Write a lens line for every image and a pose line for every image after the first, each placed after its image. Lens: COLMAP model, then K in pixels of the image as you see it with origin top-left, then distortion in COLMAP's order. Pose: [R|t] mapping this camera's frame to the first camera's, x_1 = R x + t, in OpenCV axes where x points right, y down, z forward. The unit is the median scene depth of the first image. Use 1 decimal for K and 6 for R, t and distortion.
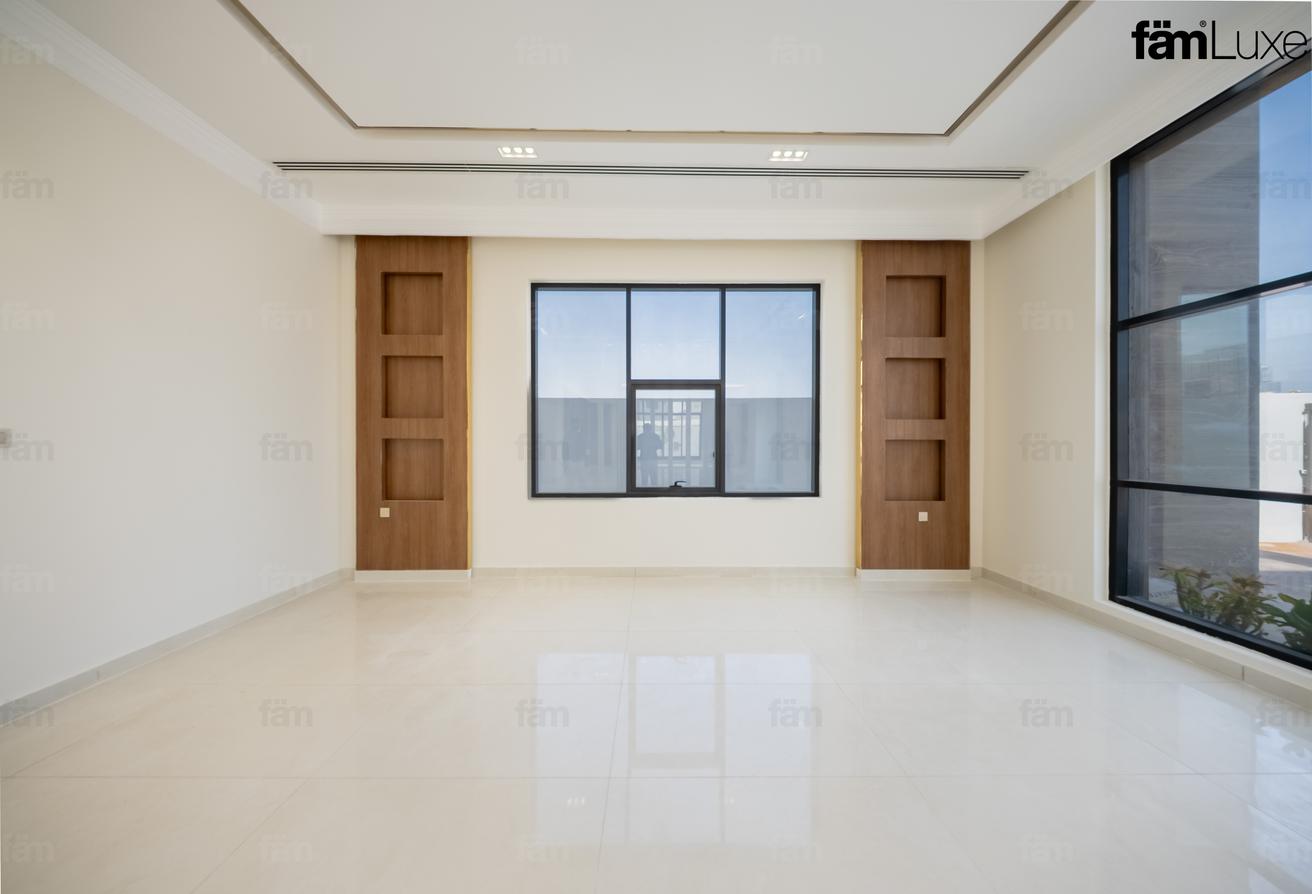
lens RADIAL K [[399.6, 0, 656.0], [0, 399.6, 447.0], [0, 0, 1]] dist [0.000260, -0.000030]
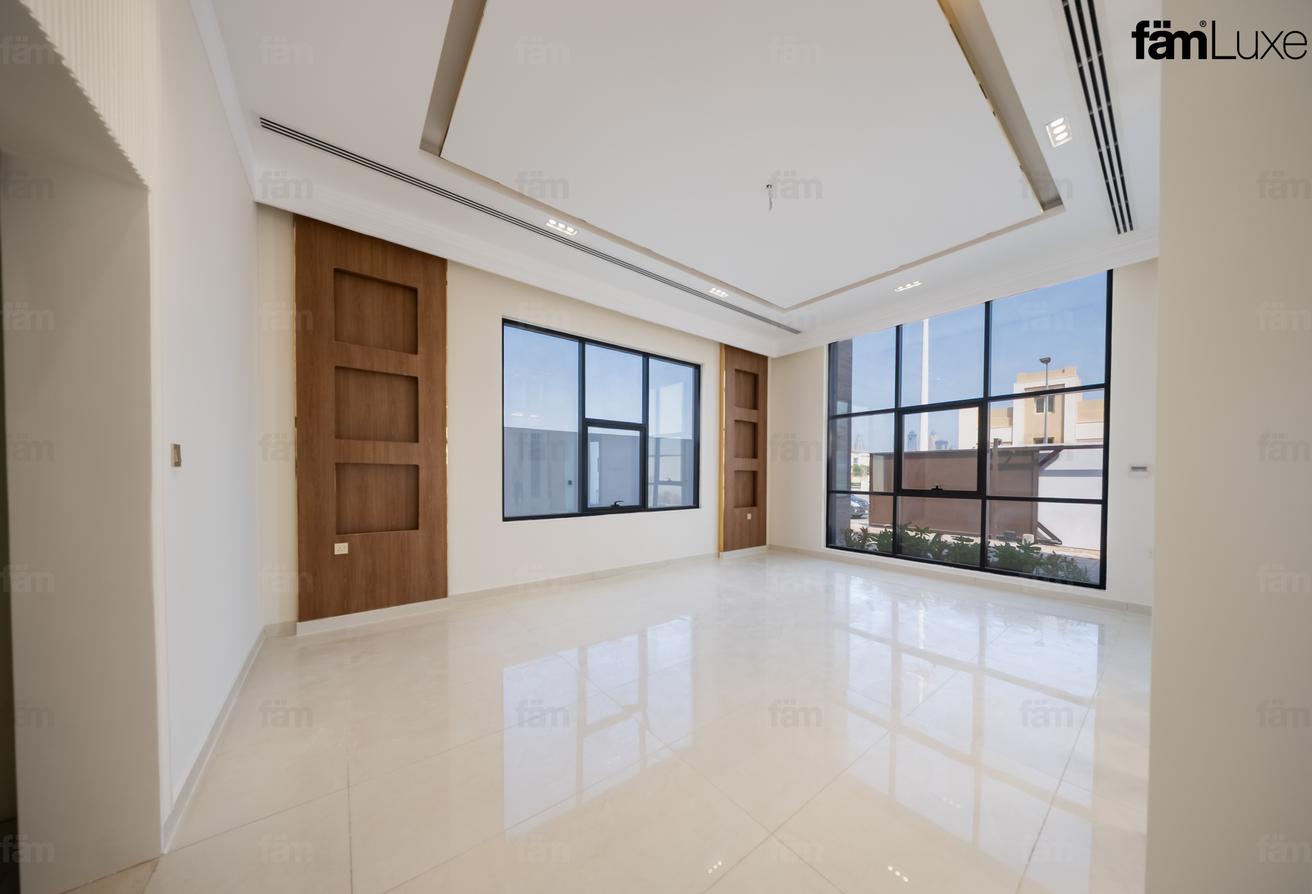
lens RADIAL K [[405.9, 0, 665.1], [0, 405.9, 479.1], [0, 0, 1]] dist [0.000184, -0.000005]
pose [[0.786792, -0.003340, 0.617210, -0.655088], [-0.000280, 0.999983, 0.005768, 0.008422], [-0.617219, -0.004711, 0.786777, -0.119117]]
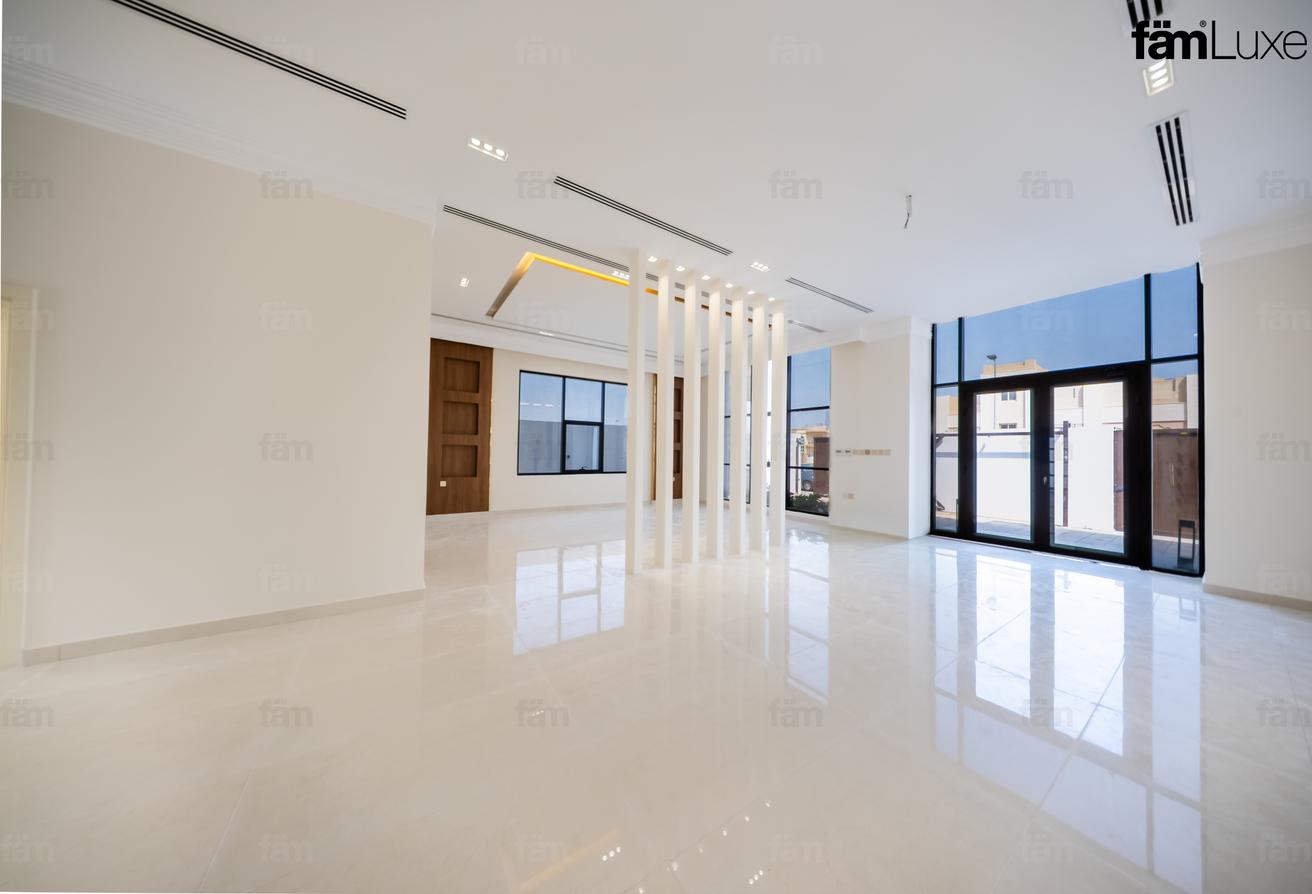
lens RADIAL K [[387.1, 0, 655.4], [0, 387.1, 441.3], [0, 0, 1]] dist [-0.000483, -0.000089]
pose [[0.836778, 0.029614, 0.546740, -0.828217], [-0.012664, 0.999316, -0.034745, 0.014181], [-0.547395, 0.022150, 0.836581, -1.068284]]
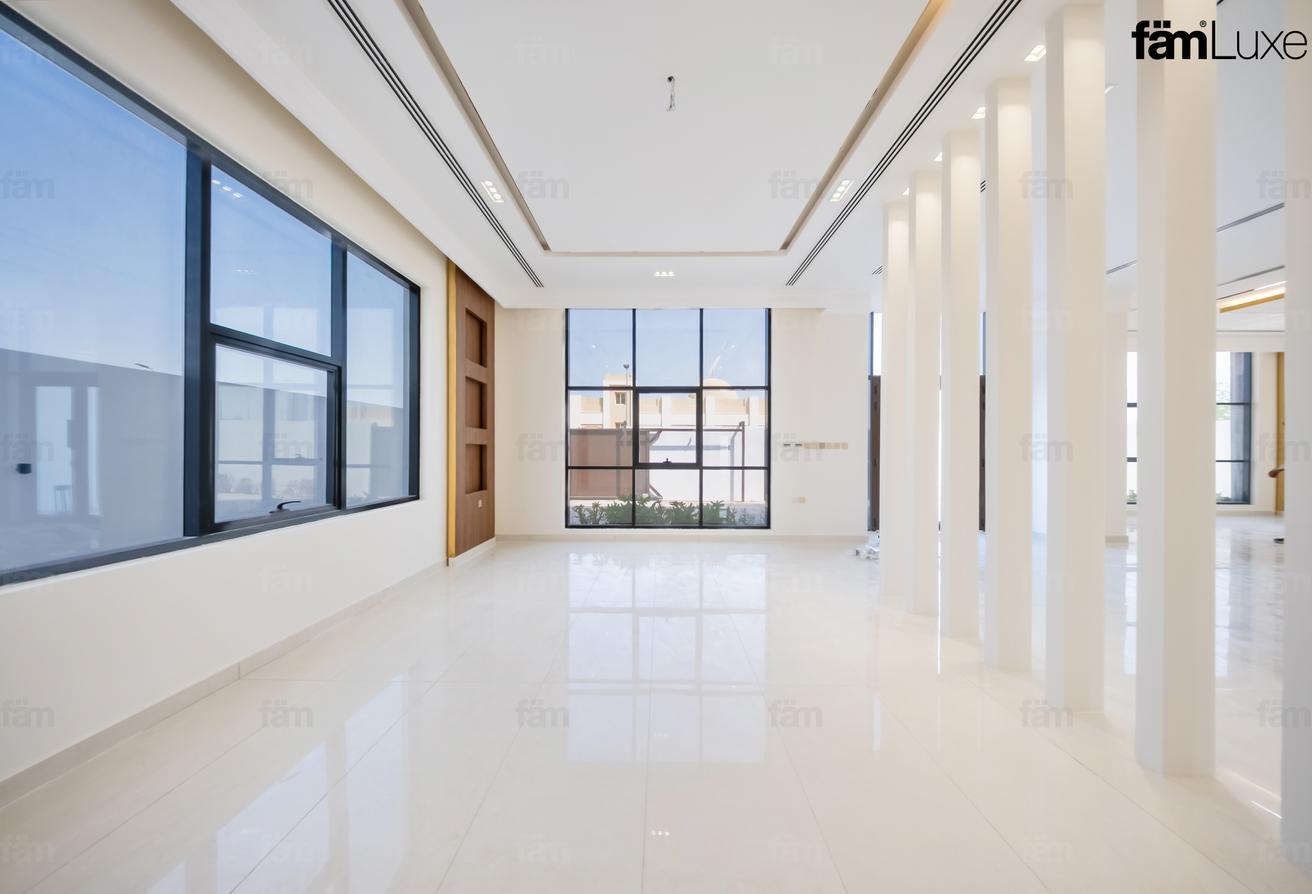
lens RADIAL K [[399.6, 0, 656.0], [0, 399.6, 447.0], [0, 0, 1]] dist [0.000260, -0.000030]
pose [[0.014297, 0.009277, 0.999855, -0.611851], [0.005261, 0.999942, -0.009353, 0.006612], [-0.999884, 0.005394, 0.014248, 0.410588]]
